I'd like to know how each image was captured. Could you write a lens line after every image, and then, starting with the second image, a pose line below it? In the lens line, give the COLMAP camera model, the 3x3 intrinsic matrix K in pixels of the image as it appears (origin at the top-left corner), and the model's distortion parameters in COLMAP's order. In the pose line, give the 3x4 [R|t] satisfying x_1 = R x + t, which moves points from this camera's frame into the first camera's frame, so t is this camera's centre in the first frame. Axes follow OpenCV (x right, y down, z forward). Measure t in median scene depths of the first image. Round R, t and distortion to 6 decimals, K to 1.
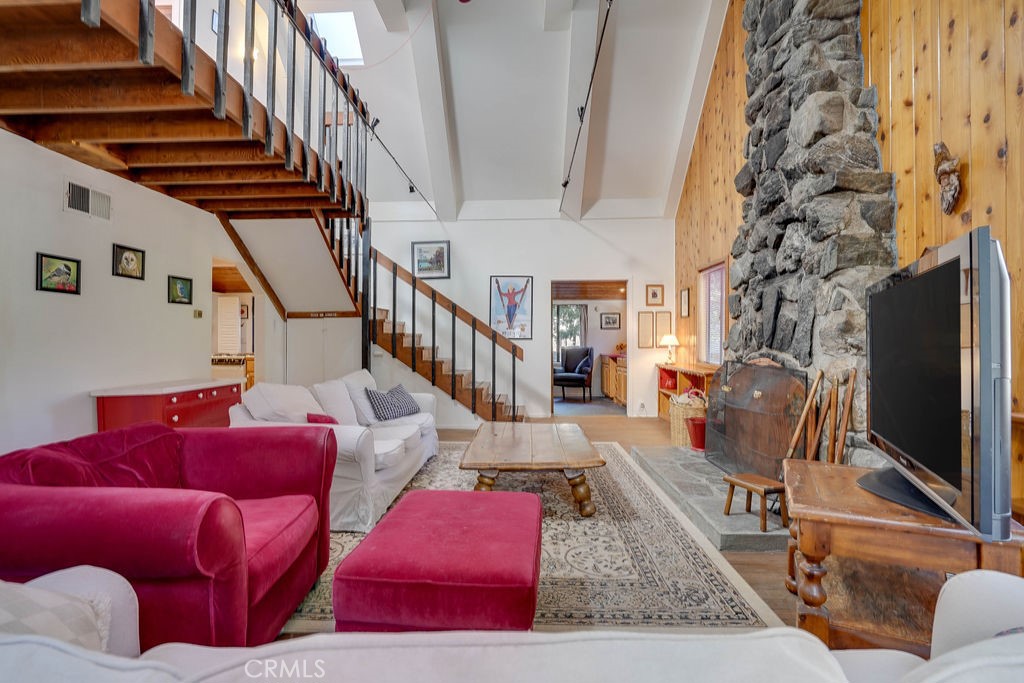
lens RADIAL K [[484.4, 0, 515.0], [0, 484.4, 342.7], [0, 0, 1]] dist [-0.058177, 0.021010]
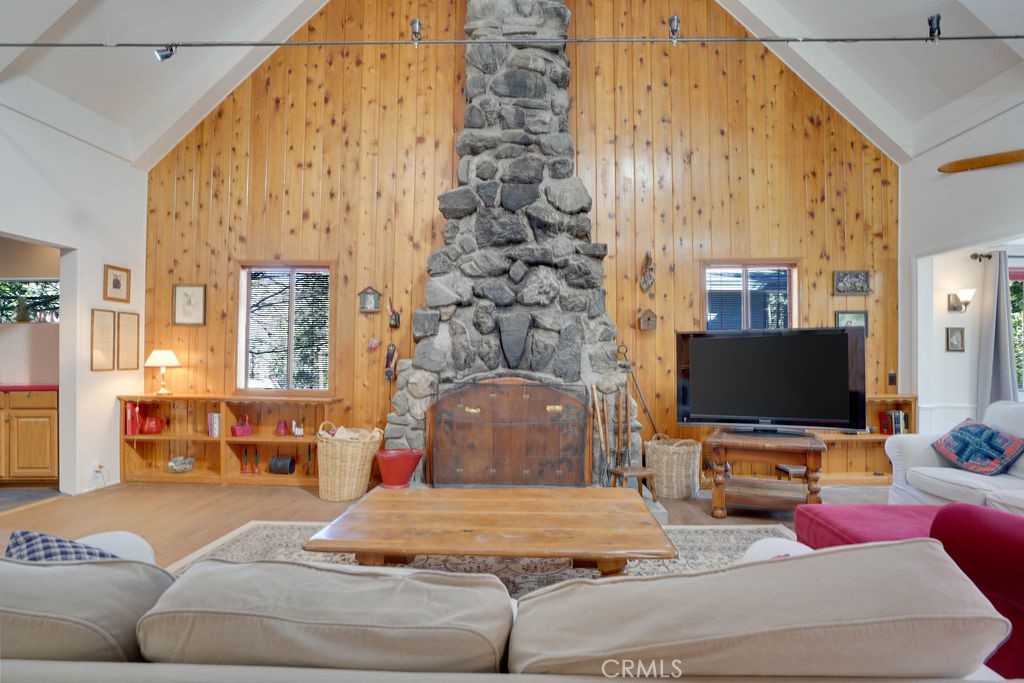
lens RADIAL K [[489.6, 0, 526.7], [0, 489.6, 346.7], [0, 0, 1]] dist [-0.059703, 0.022351]
pose [[-0.006402, 0.017226, 0.999831, -0.421694], [-0.001785, 0.999850, -0.017238, -0.013789], [-0.999978, -0.001895, -0.006371, 0.660581]]
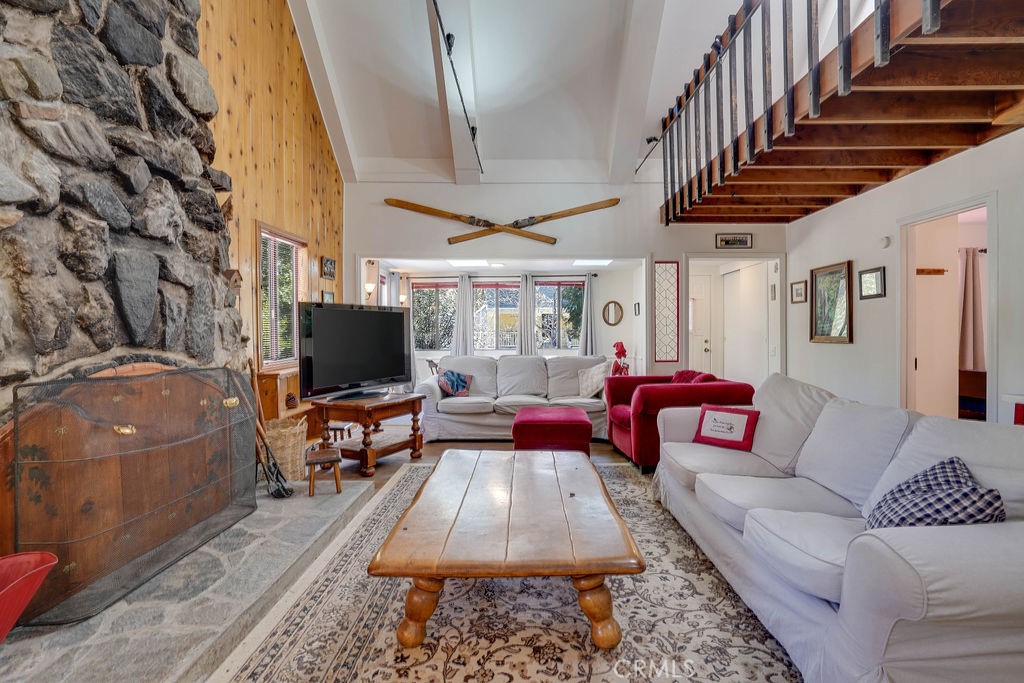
lens RADIAL K [[489.6, 0, 526.7], [0, 489.6, 346.7], [0, 0, 1]] dist [-0.059703, 0.022351]
pose [[-0.999501, 0.006840, -0.030826, 0.022615], [0.005990, 0.999602, 0.027569, -0.002580], [0.031003, 0.027371, -0.999144, 1.117478]]
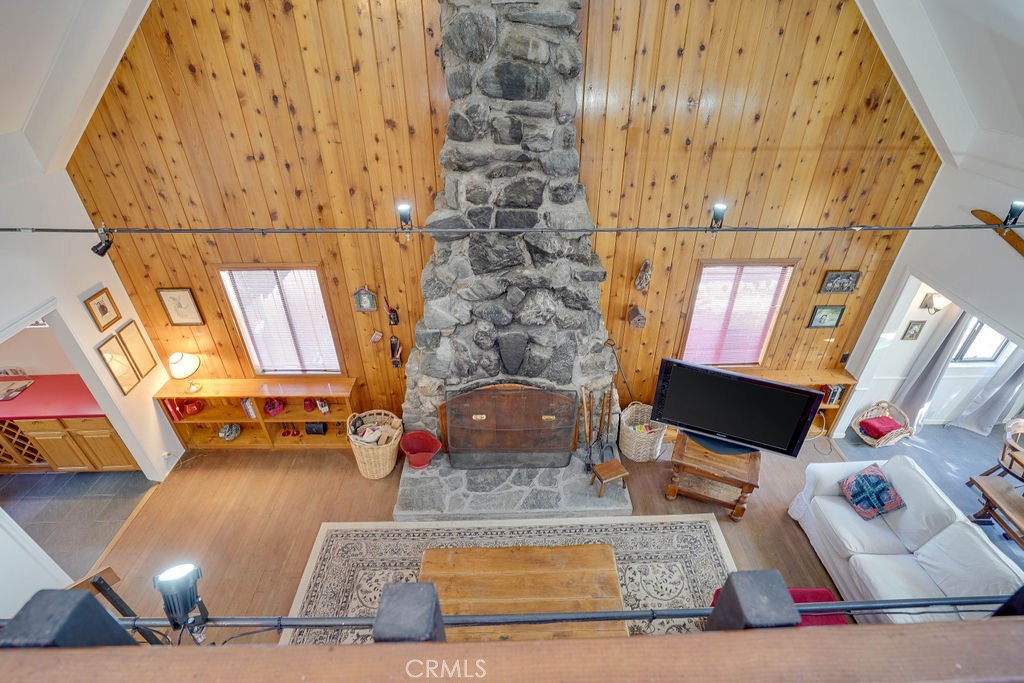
lens RADIAL K [[484.4, 0, 515.0], [0, 484.4, 342.7], [0, 0, 1]] dist [-0.058177, 0.021010]
pose [[-0.049924, -0.550759, 0.833170, -0.324604], [0.006245, 0.834022, 0.551696, -0.516513], [-0.998734, 0.032746, -0.038198, 0.702536]]
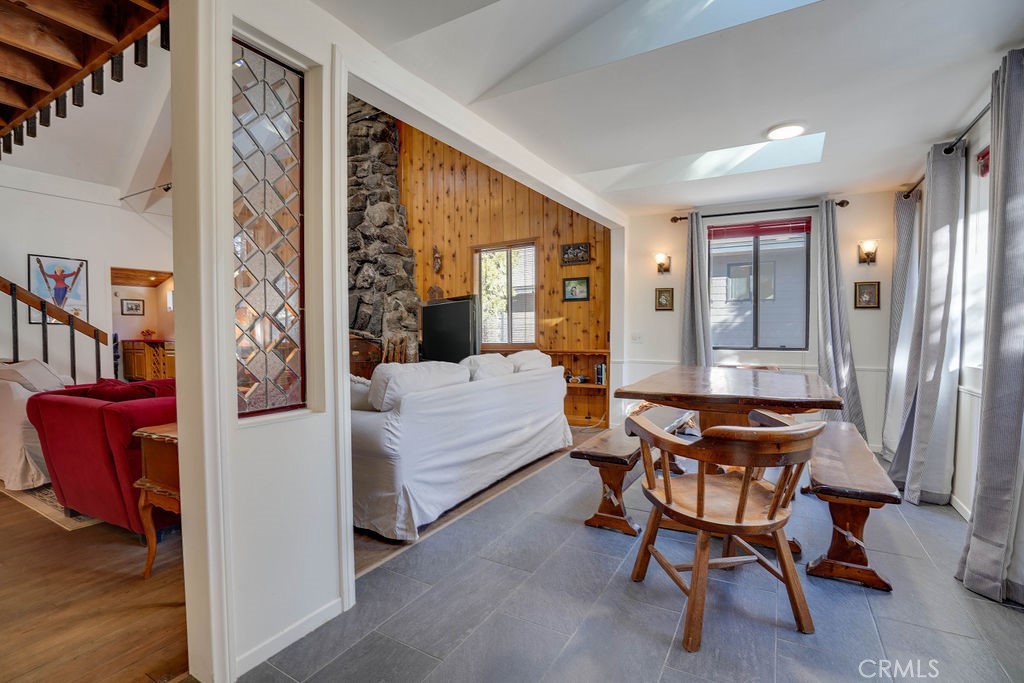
lens RADIAL K [[470.8, 0, 497.2], [0, 470.8, 341.6], [0, 0, 1]] dist [-0.058262, 0.019093]
pose [[0.484939, -0.022832, 0.874250, -0.510032], [0.005714, 0.999721, 0.022939, 0.014911], [-0.874529, -0.006128, 0.484934, -0.231332]]
